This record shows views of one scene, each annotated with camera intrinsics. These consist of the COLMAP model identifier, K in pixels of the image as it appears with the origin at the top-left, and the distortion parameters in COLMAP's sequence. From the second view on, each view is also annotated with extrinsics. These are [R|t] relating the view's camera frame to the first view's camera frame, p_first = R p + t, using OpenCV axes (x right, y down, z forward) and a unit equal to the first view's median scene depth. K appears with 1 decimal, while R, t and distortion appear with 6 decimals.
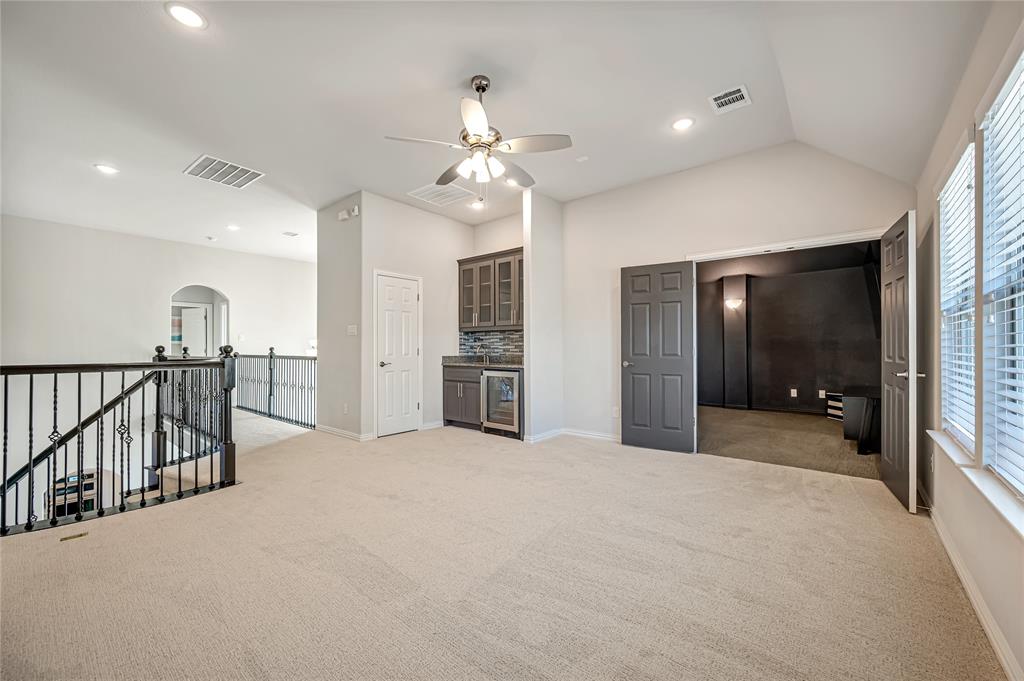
lens RADIAL K [[410.1, 0, 511.1], [0, 410.1, 350.2], [0, 0, 1]] dist [0.001103, 0.000078]
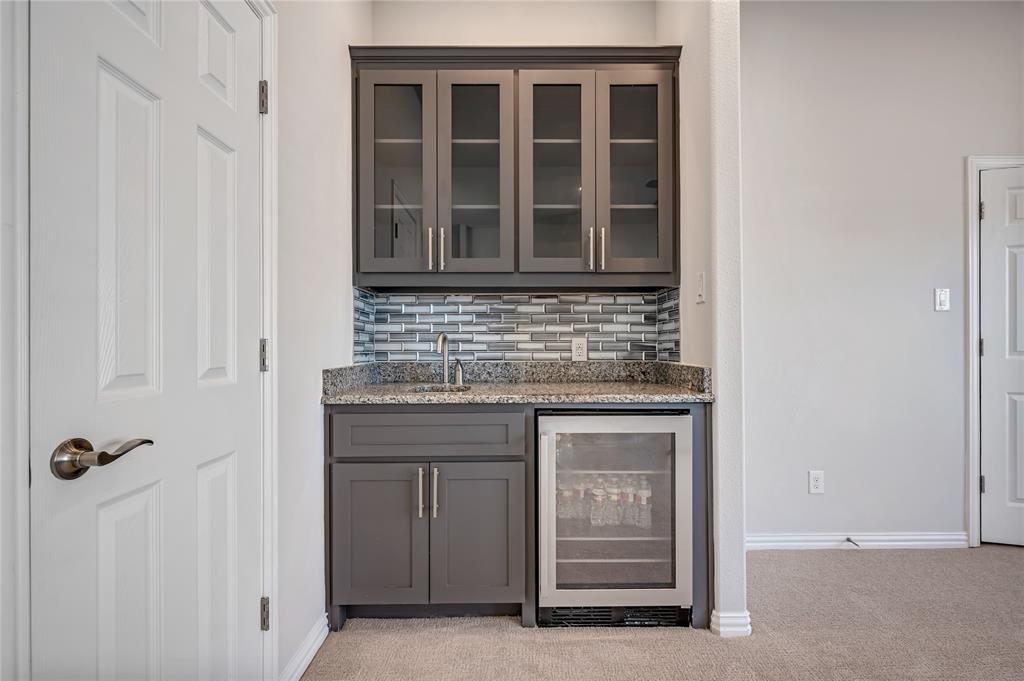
lens RADIAL K [[452.1, 0, 512.0], [0, 452.1, 340.5], [0, 0, 1]] dist [-0.000483, -0.000045]
pose [[0.756703, 0.000545, 0.653759, -0.277352], [0.007858, 0.999920, -0.009929, -0.001078], [-0.653712, 0.012651, 0.756638, 0.727698]]
